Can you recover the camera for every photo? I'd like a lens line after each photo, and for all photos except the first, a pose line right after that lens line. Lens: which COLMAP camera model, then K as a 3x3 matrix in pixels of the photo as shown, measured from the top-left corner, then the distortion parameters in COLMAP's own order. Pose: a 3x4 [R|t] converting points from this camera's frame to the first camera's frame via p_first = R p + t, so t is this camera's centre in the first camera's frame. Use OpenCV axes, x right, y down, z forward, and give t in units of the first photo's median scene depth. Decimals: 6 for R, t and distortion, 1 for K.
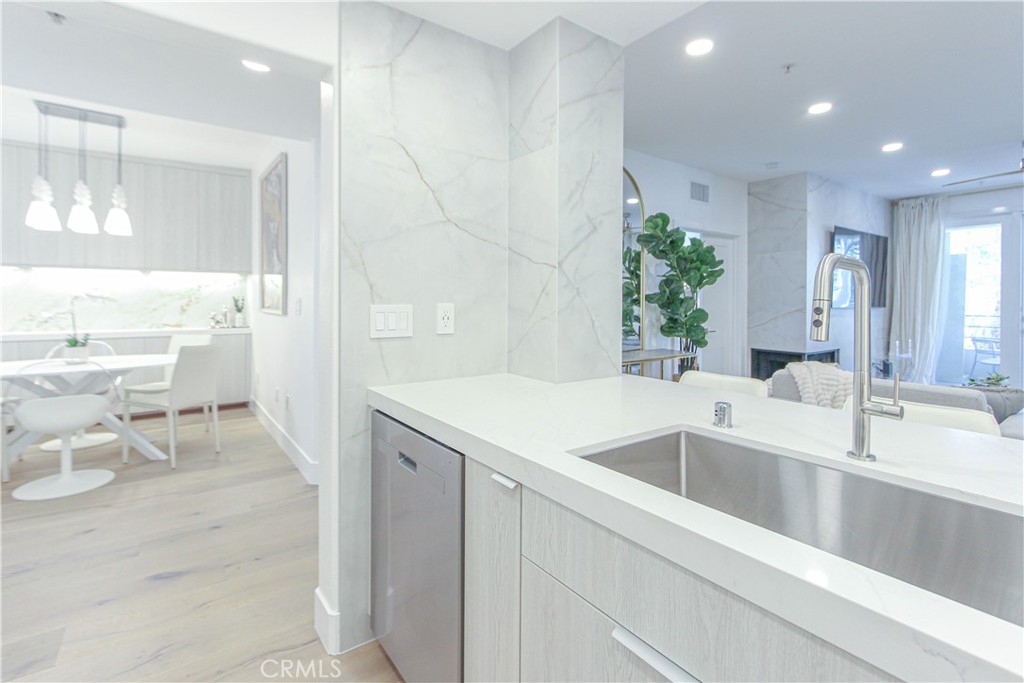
lens RADIAL K [[473.5, 0, 508.6], [0, 473.5, 302.8], [0, 0, 1]] dist [-0.002821, 0.002503]
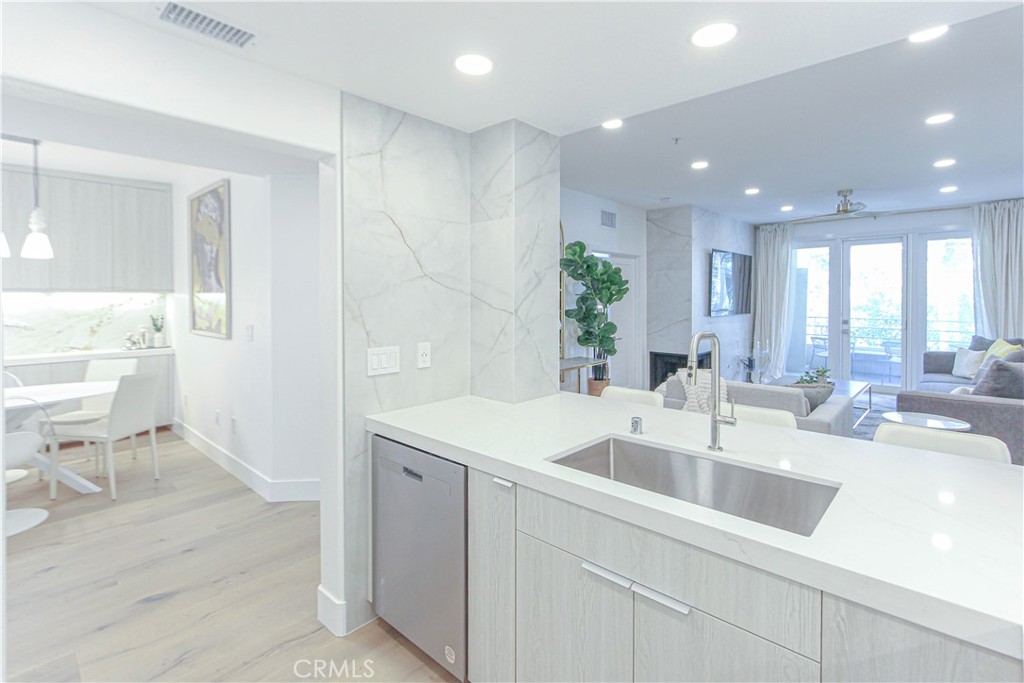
lens RADIAL K [[473.5, 0, 521.6], [0, 473.5, 303.3], [0, 0, 1]] dist [-0.002821, 0.002503]
pose [[0.977485, -0.010100, 0.210761, -0.110136], [0.008707, 0.999934, 0.007535, -0.083236], [-0.210824, -0.005530, 0.977509, -0.197378]]
